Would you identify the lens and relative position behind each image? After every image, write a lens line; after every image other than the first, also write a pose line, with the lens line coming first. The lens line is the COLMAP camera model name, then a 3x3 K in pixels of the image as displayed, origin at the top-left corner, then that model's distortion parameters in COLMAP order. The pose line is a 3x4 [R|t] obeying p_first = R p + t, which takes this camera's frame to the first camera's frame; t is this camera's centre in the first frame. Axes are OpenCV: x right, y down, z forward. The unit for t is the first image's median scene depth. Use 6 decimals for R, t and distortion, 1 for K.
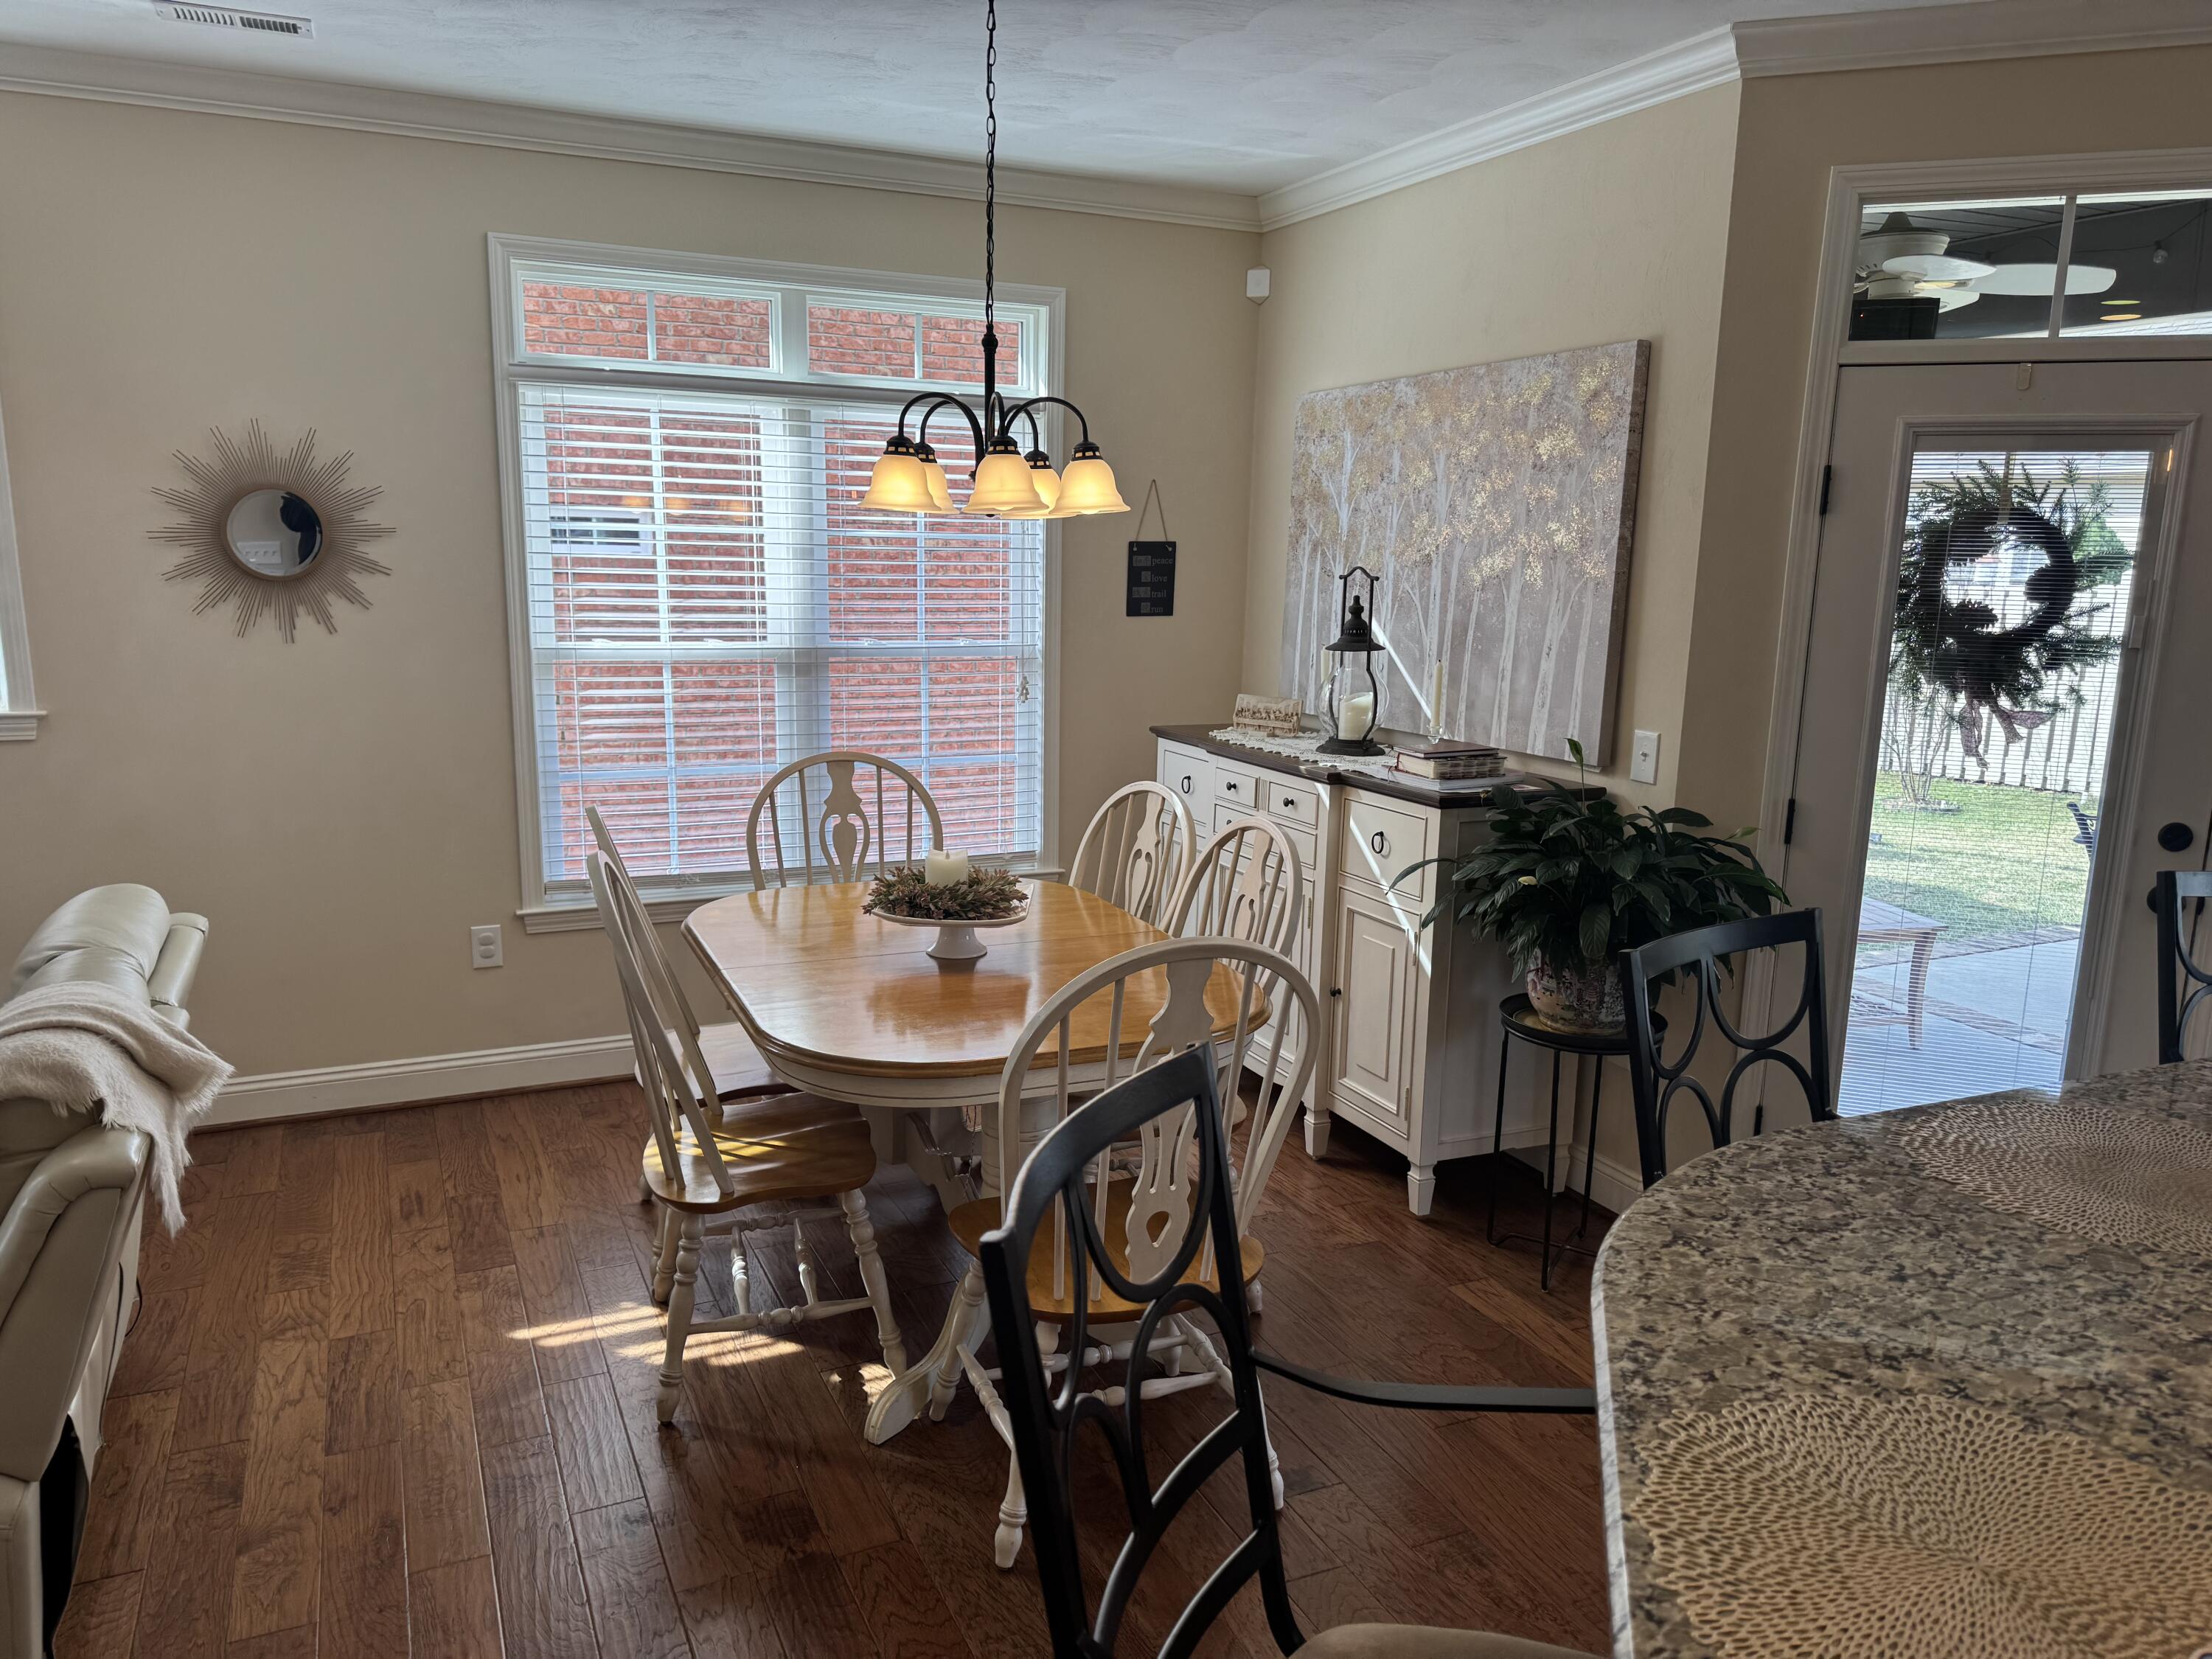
lens RADIAL K [[1558.7, 0, 1098.0], [0, 1558.7, 838.5], [0, 0, 1]] dist [0.008911, -0.000488]
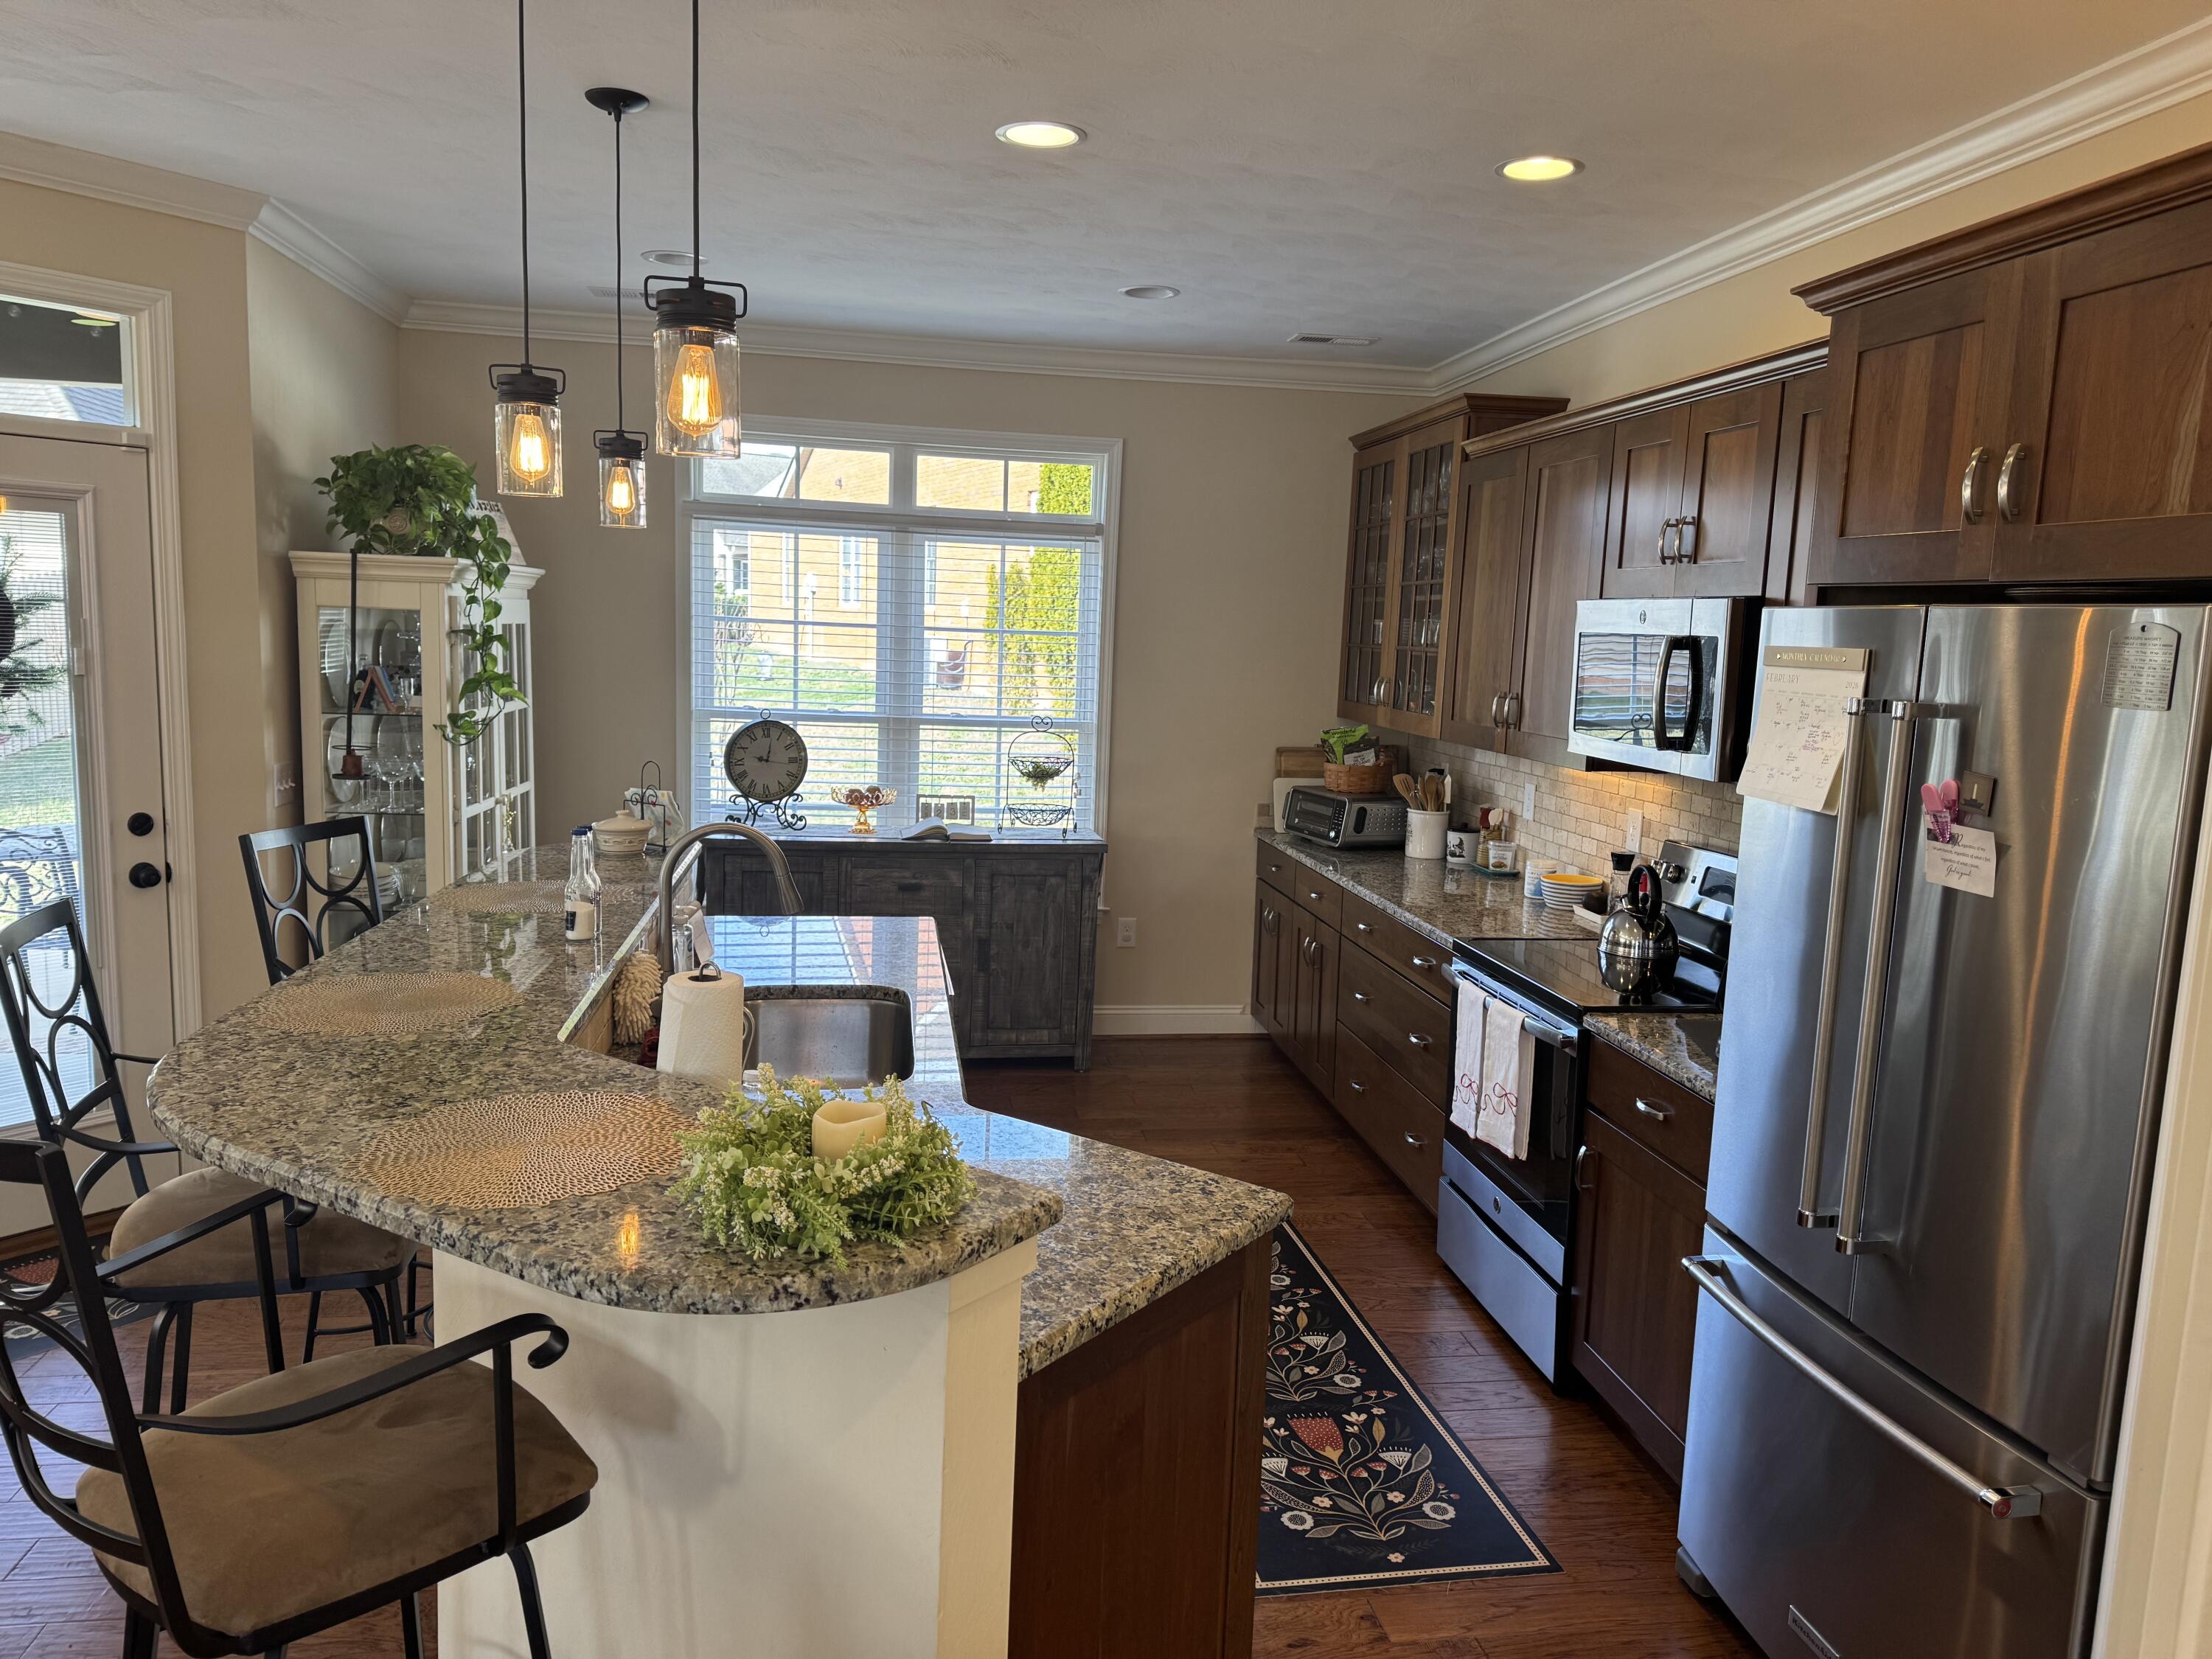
lens RADIAL K [[1558.7, 0, 1106.3], [0, 1558.7, 832.6], [0, 0, 1]] dist [0.008911, -0.000488]
pose [[0.269040, -0.141138, 0.952732, -0.666832], [0.156119, 0.982513, 0.101464, -0.003894], [-0.950392, 0.121441, 0.286370, -0.185175]]
